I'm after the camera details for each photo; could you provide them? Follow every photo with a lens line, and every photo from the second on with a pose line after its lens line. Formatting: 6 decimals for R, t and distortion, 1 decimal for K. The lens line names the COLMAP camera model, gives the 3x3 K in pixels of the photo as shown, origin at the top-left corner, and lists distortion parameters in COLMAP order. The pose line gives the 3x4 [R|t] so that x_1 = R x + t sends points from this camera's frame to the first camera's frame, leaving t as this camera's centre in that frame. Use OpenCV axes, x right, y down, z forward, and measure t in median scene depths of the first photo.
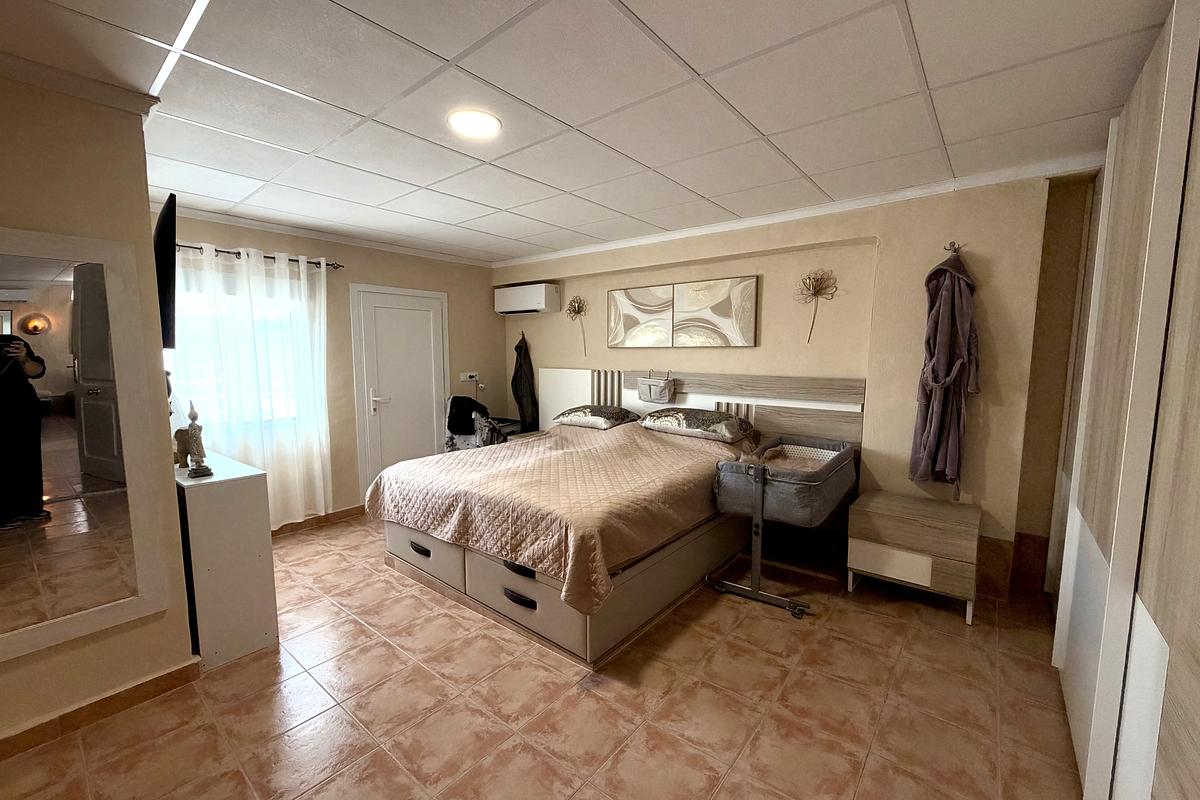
lens RADIAL K [[479.1, 0, 596.7], [0, 479.1, 402.3], [0, 0, 1]] dist [-0.000921, 0.000862]
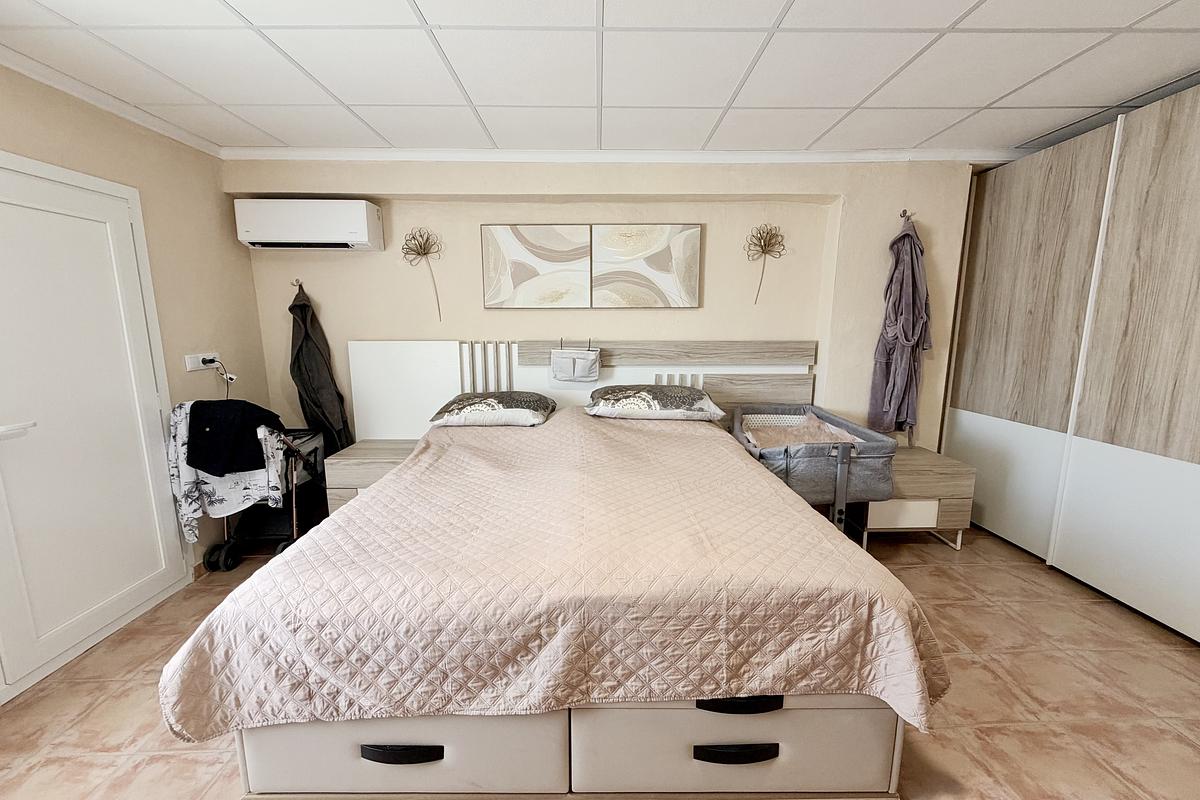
lens RADIAL K [[479.1, 0, 598.8], [0, 479.1, 402.3], [0, 0, 1]] dist [-0.000921, 0.000862]
pose [[0.766945, -0.110151, 0.632188, -0.491484], [0.070275, 0.993649, 0.087877, -0.044600], [-0.637853, -0.022970, 0.769815, 0.569069]]
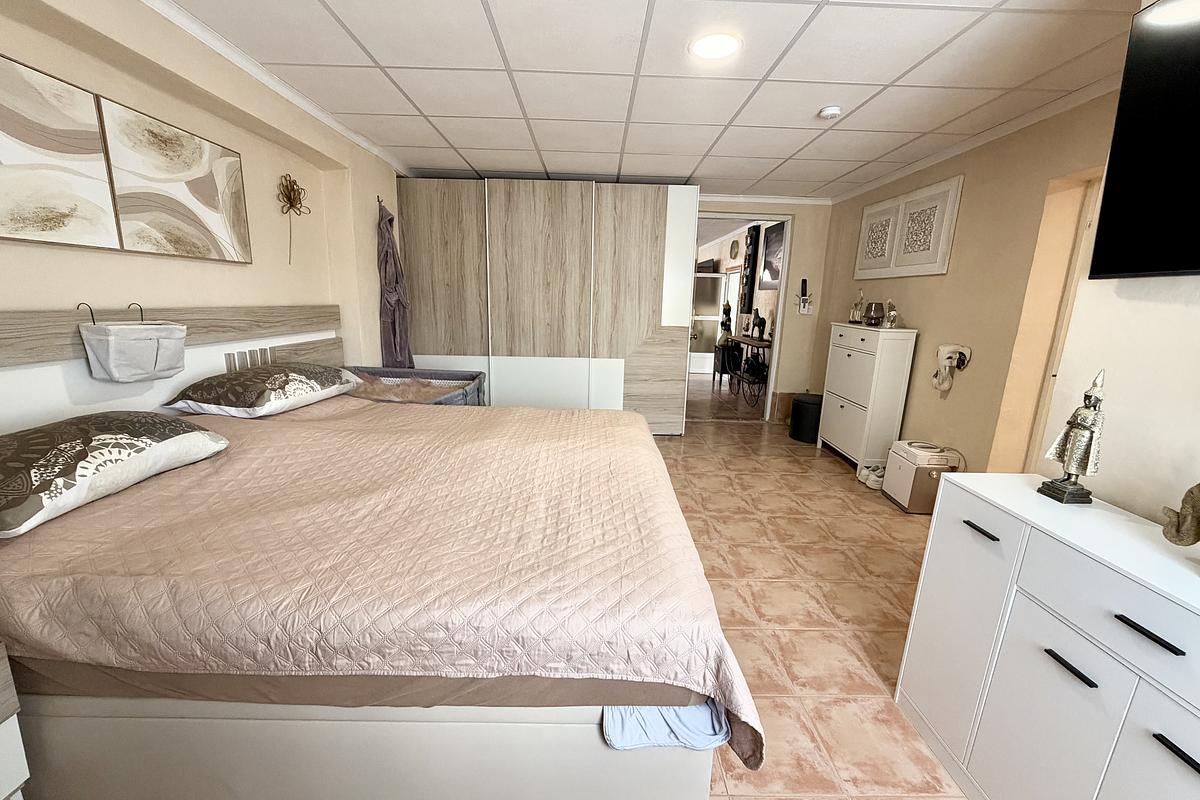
lens RADIAL K [[479.1, 0, 592.5], [0, 479.1, 402.6], [0, 0, 1]] dist [-0.000921, 0.000862]
pose [[-0.645760, -0.181218, 0.741723, -0.686427], [0.049536, 0.959437, 0.277536, -0.118112], [-0.761932, 0.215964, -0.610590, 1.405274]]
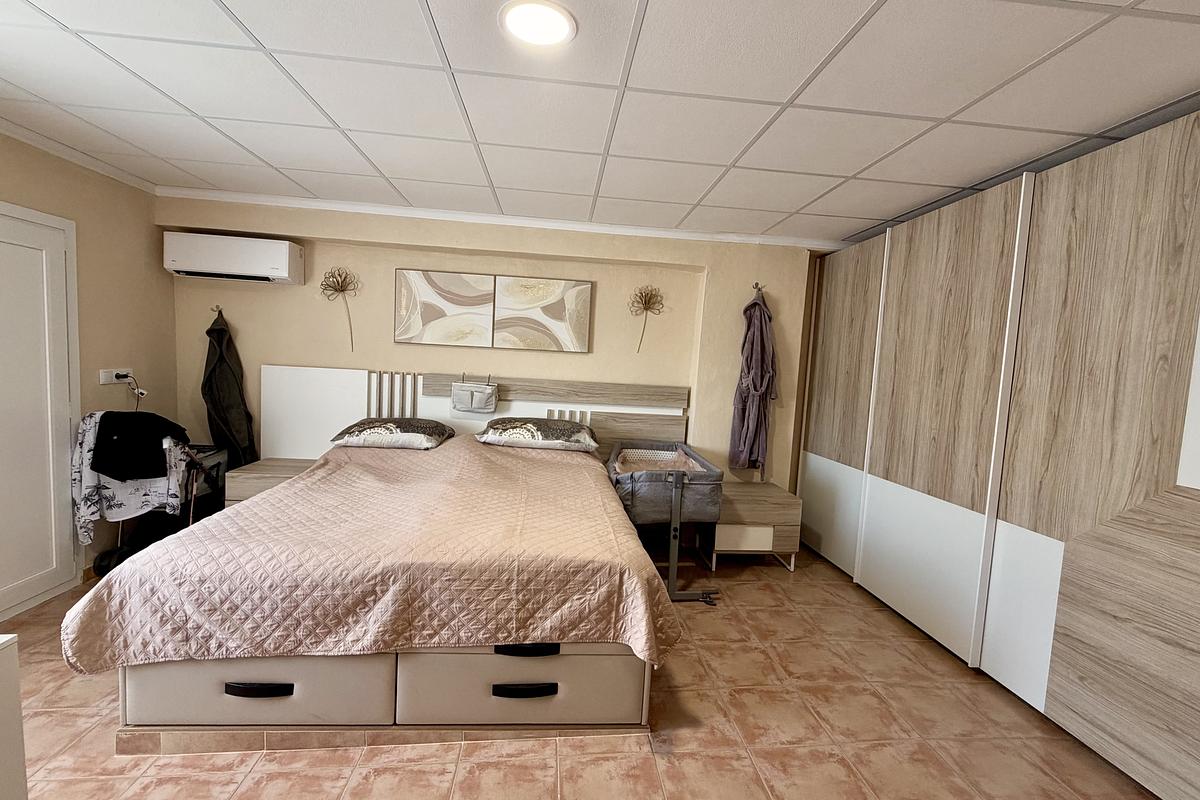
lens RADIAL K [[511.6, 0, 597.2], [0, 511.6, 402.5], [0, 0, 1]] dist [-0.000529, 0.000453]
pose [[0.713559, -0.020445, 0.700296, -0.517935], [0.020196, 0.999759, 0.008610, -0.028959], [-0.700304, 0.008000, 0.713800, 0.299672]]
